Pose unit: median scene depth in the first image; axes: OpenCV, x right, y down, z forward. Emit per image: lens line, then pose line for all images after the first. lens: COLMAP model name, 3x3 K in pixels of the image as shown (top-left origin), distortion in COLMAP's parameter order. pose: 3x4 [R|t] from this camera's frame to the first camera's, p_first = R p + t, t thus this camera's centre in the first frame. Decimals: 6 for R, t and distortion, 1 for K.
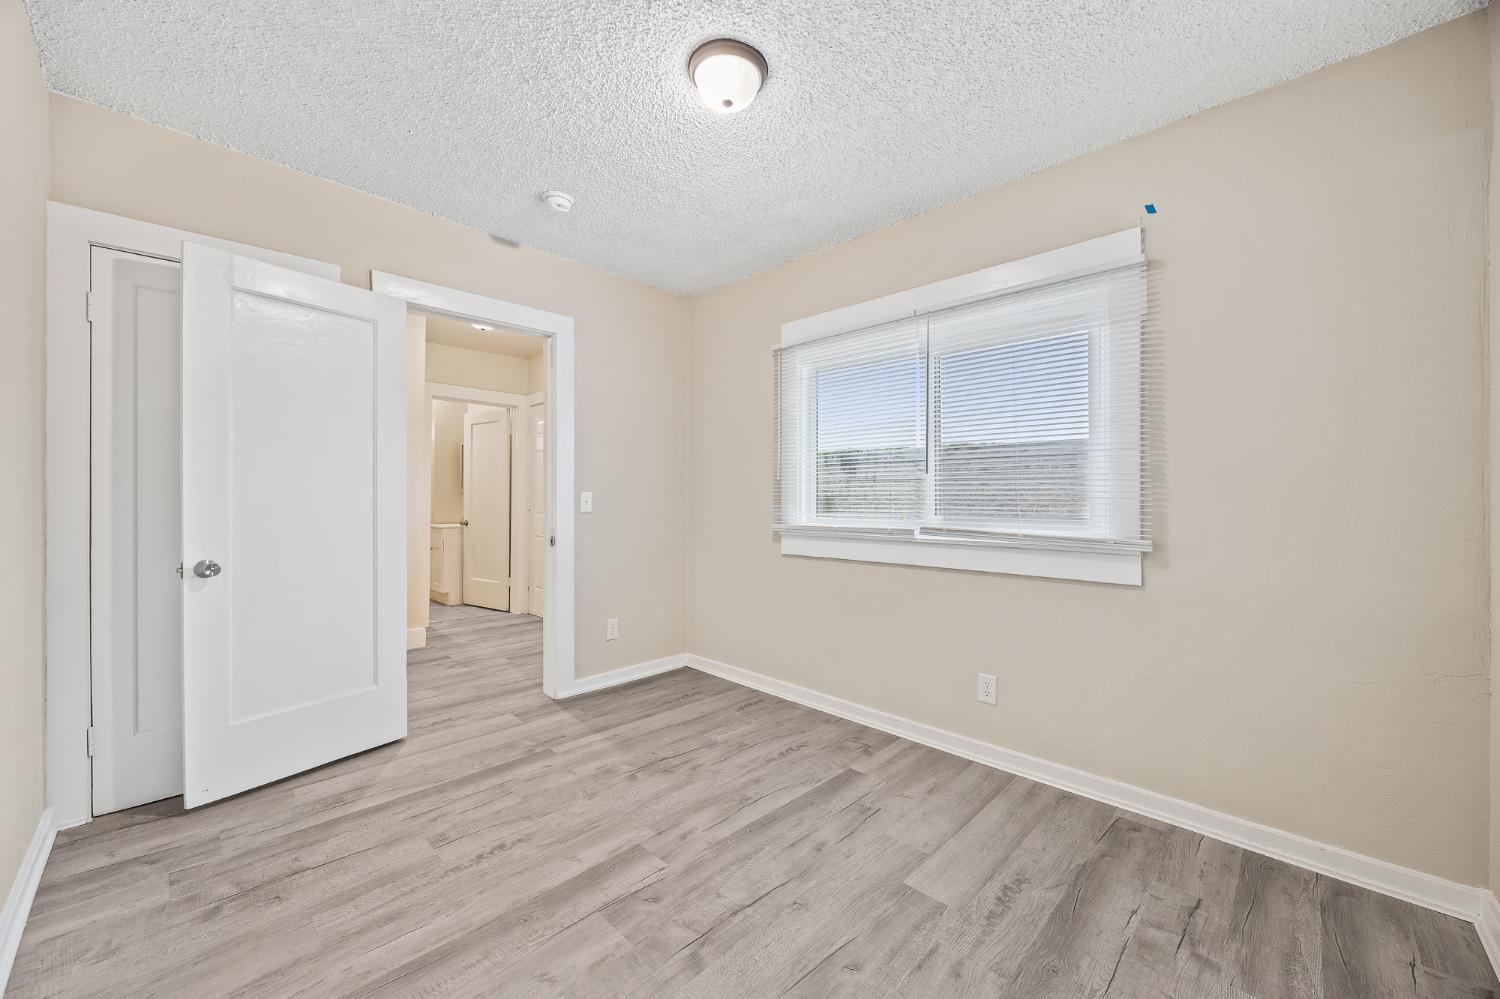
lens RADIAL K [[575.8, 0, 750.9], [0, 575.8, 495.9], [0, 0, 1]] dist [0.000868, -0.000835]
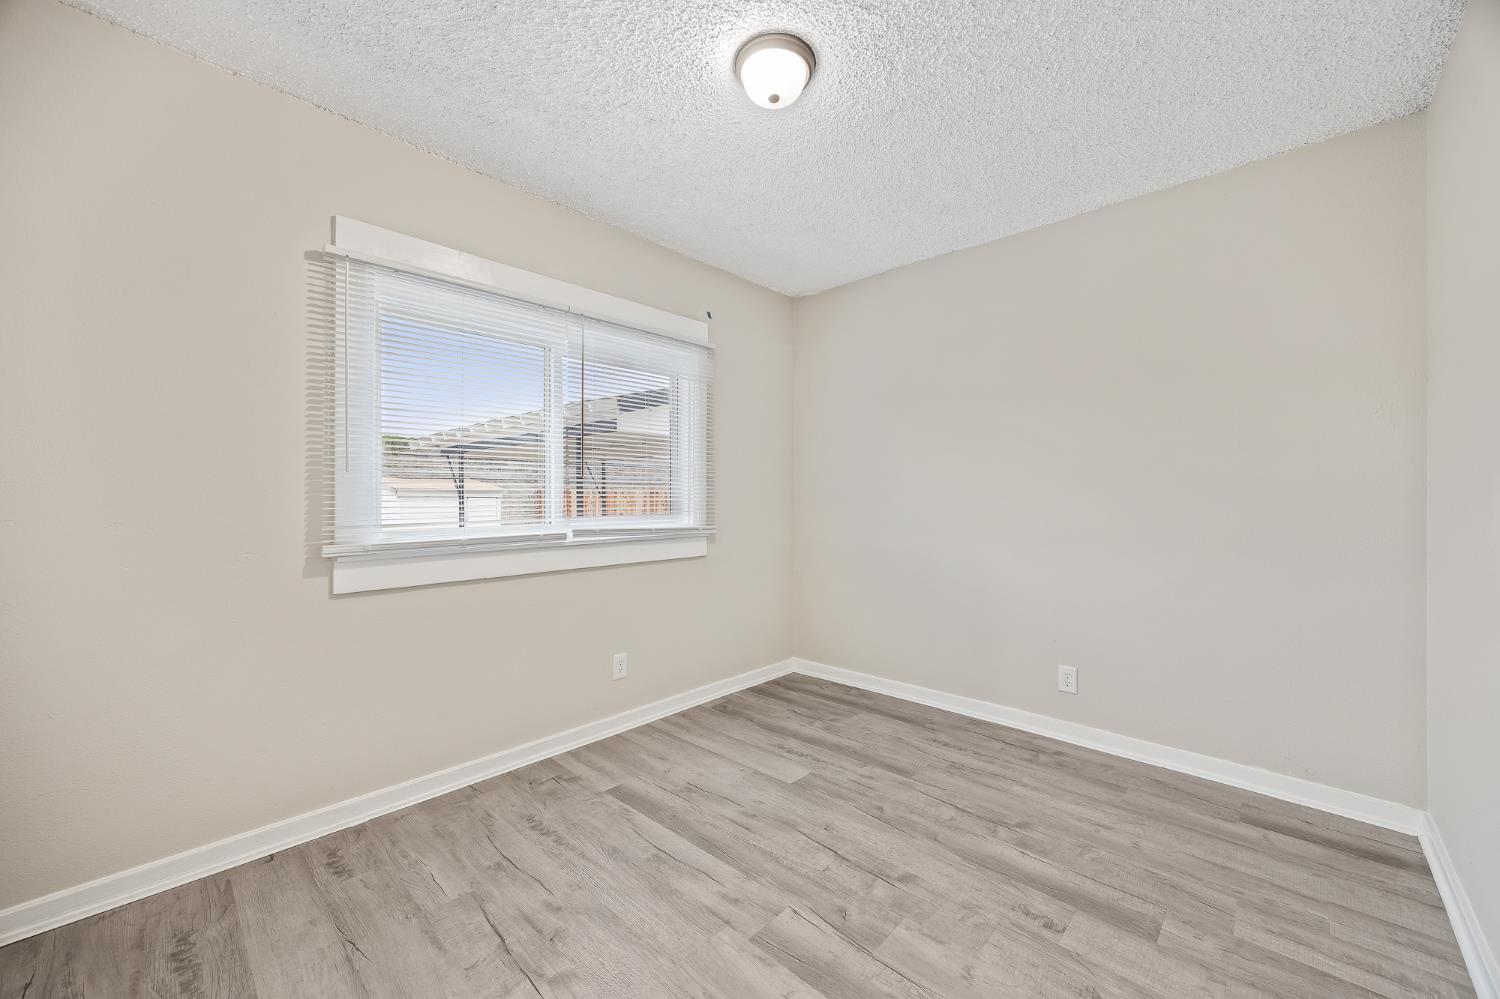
lens RADIAL K [[575.8, 0, 750.7], [0, 575.8, 500.8], [0, 0, 1]] dist [0.000868, -0.000835]
pose [[-0.015765, -0.009311, 0.999832, -0.845290], [-0.001088, 0.999956, 0.009295, -0.006228], [-0.999875, -0.000941, -0.015775, 0.869463]]
